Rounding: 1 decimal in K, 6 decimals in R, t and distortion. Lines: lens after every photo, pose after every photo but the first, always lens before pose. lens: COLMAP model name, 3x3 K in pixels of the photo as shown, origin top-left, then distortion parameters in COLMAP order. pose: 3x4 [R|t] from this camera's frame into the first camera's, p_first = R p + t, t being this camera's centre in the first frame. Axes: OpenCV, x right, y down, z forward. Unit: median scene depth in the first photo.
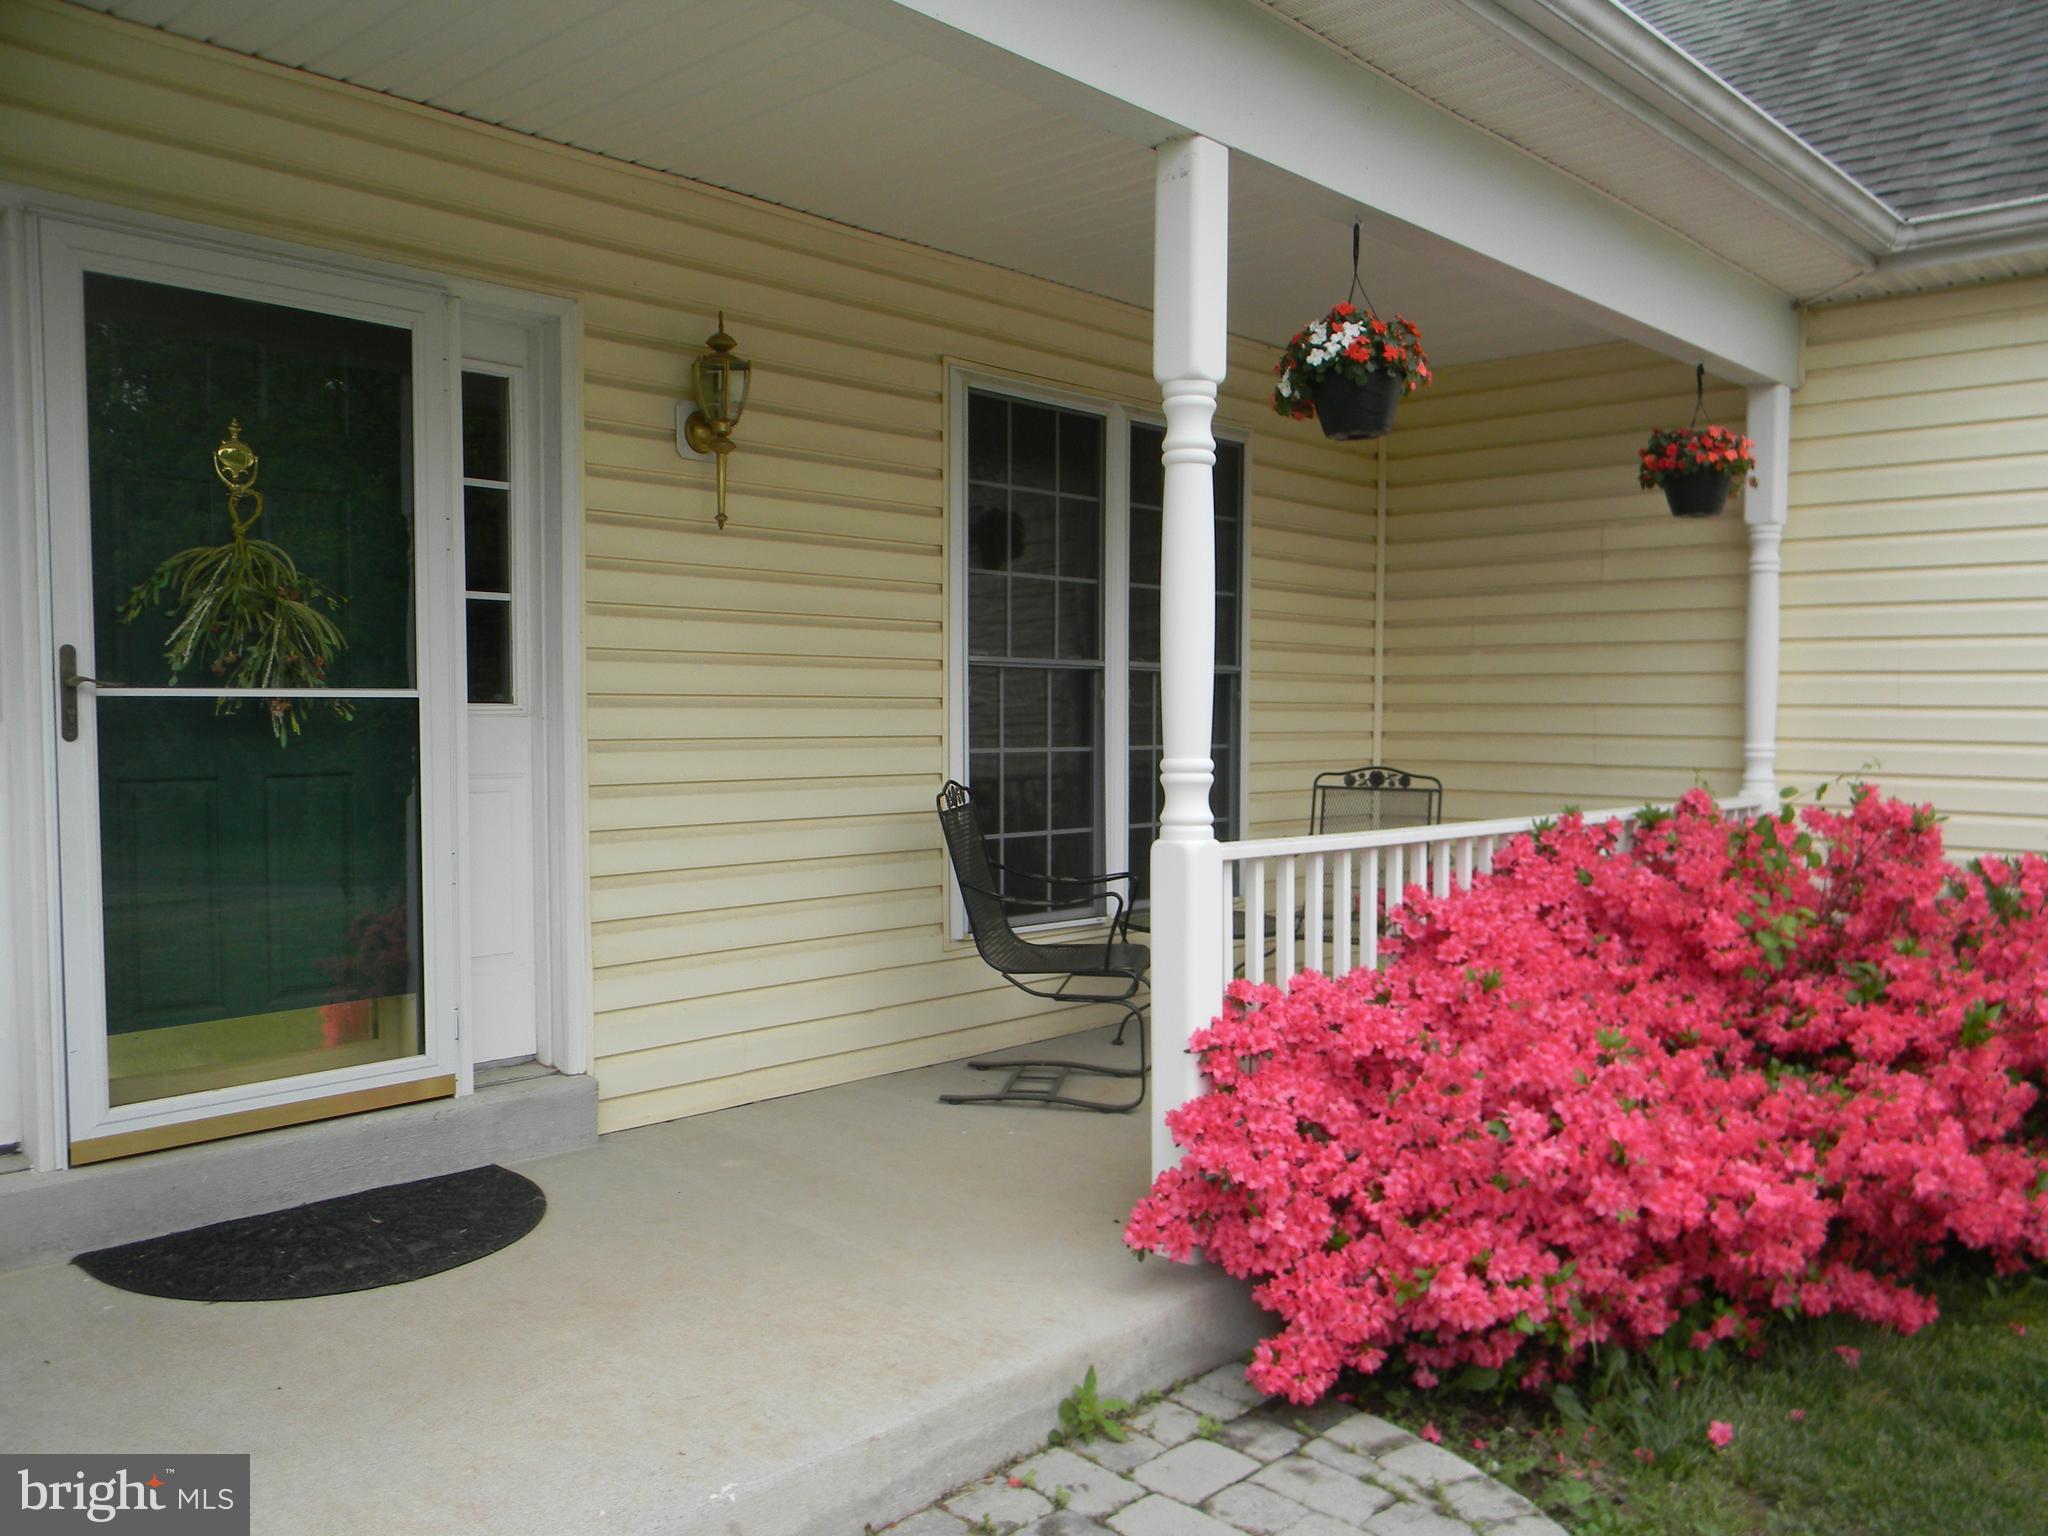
lens RADIAL K [[1653.1, 0, 1033.4], [0, 1653.1, 782.9], [0, 0, 1]] dist [-0.004268, 0.038923]
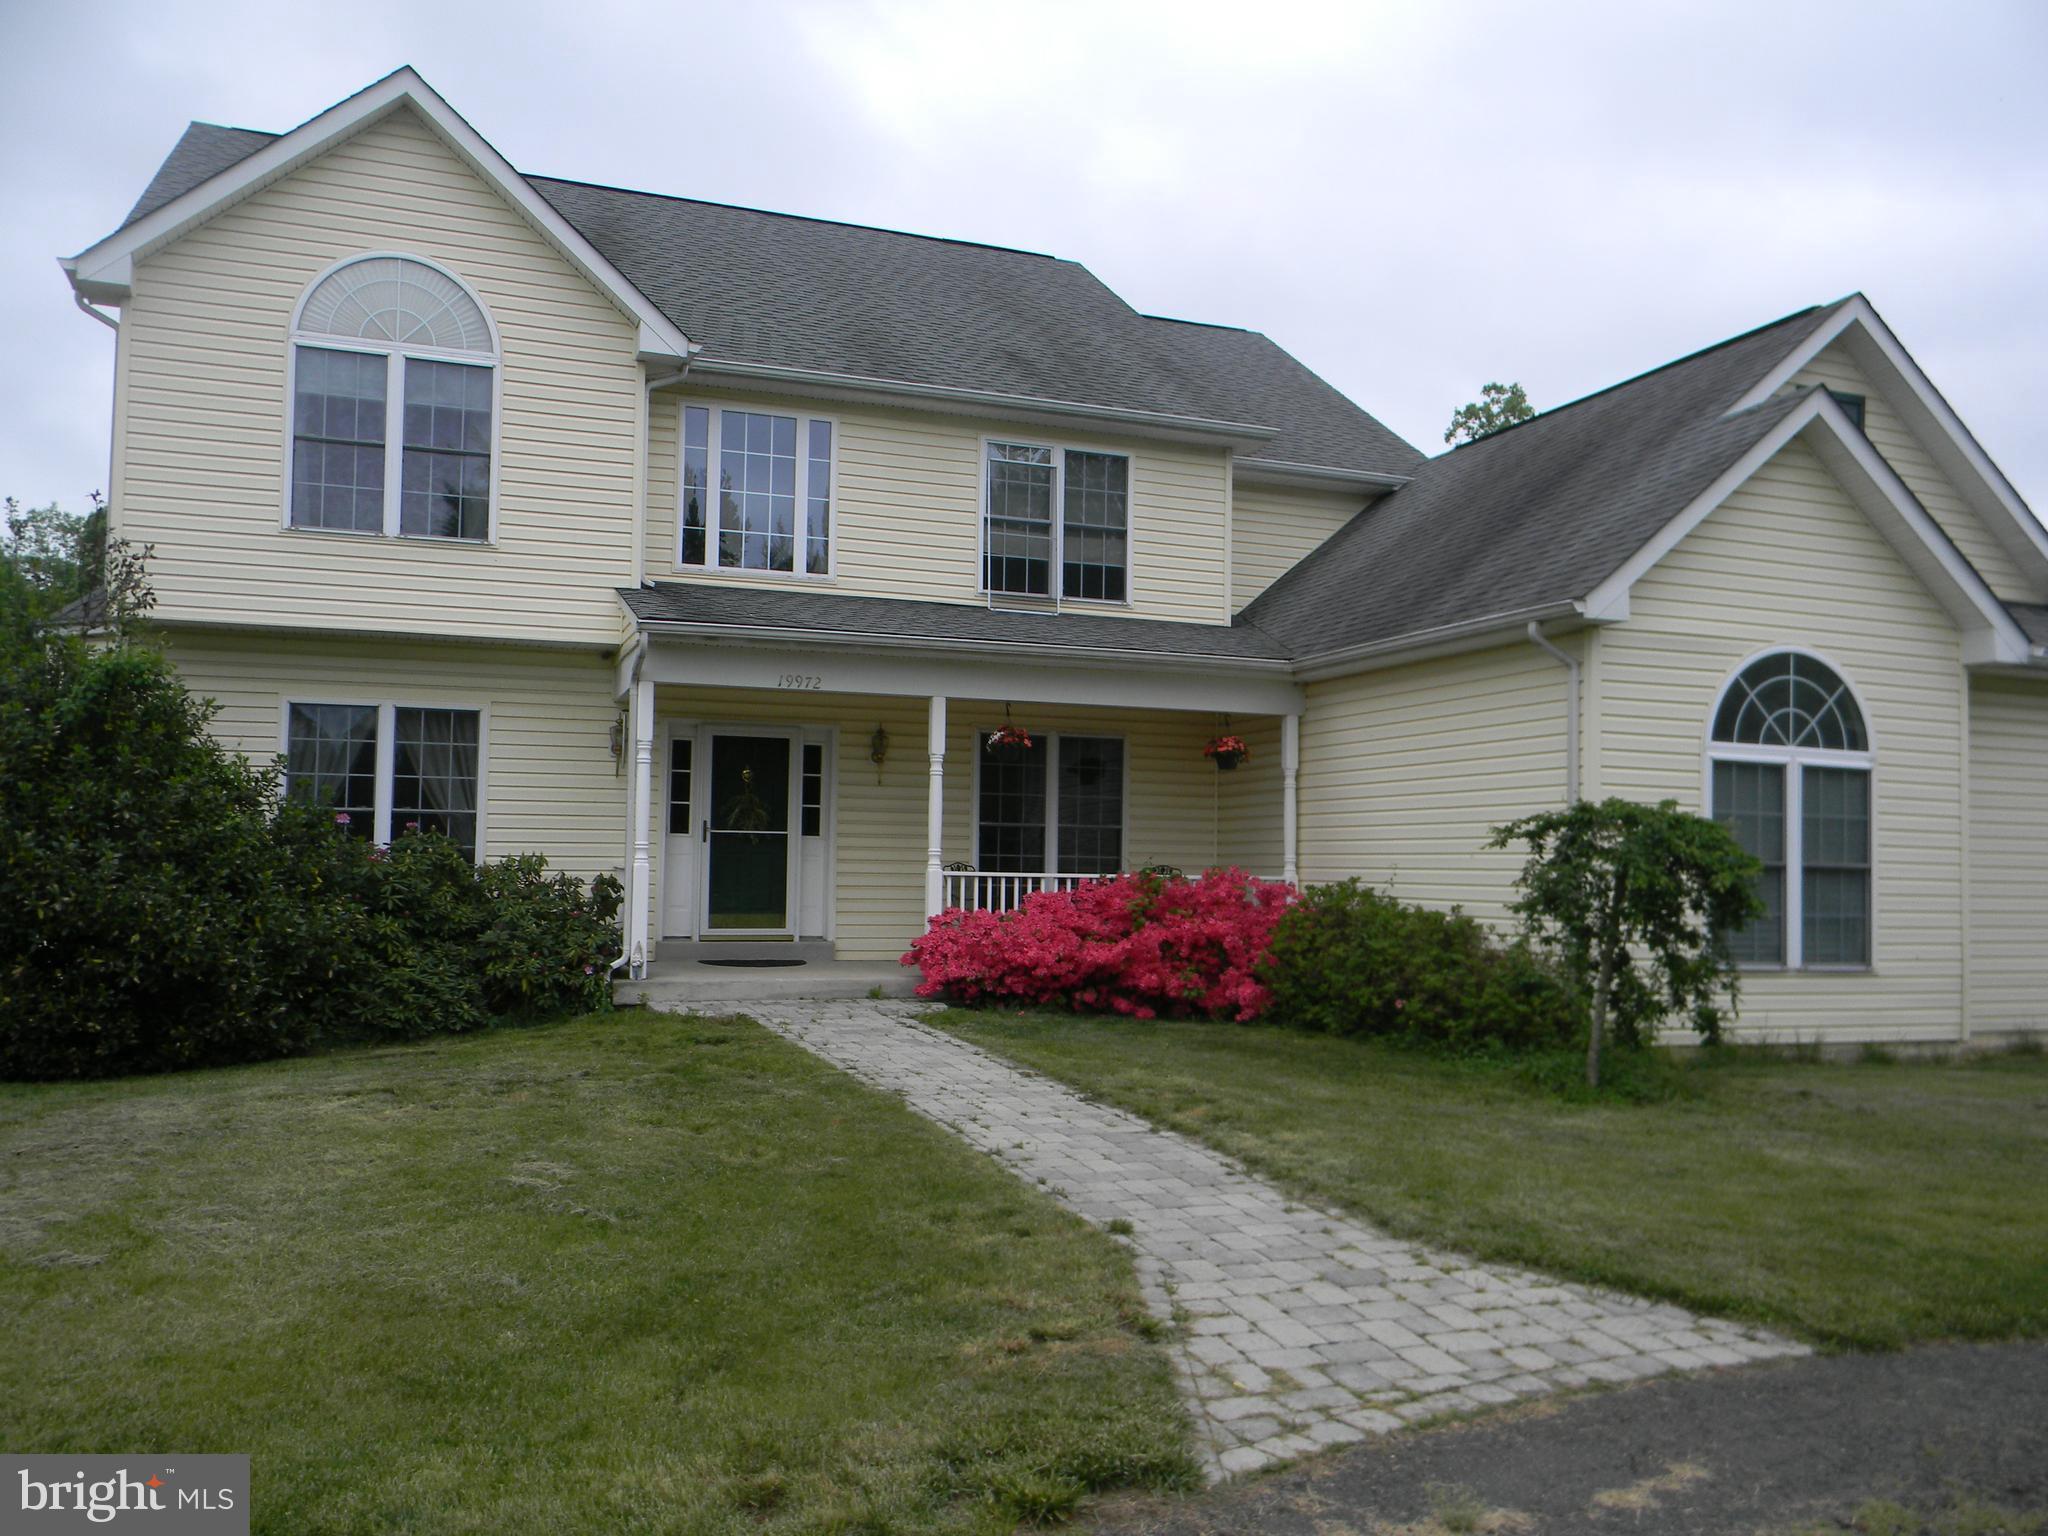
lens RADIAL K [[1653.1, 0, 1033.4], [0, 1653.1, 782.9], [0, 0, 1]] dist [-0.004268, 0.038923]
pose [[0.892206, -0.006541, -0.451582, 1.829640], [-0.037566, 0.995355, -0.088639, 0.147037], [0.450064, 0.096048, 0.887816, -2.107095]]
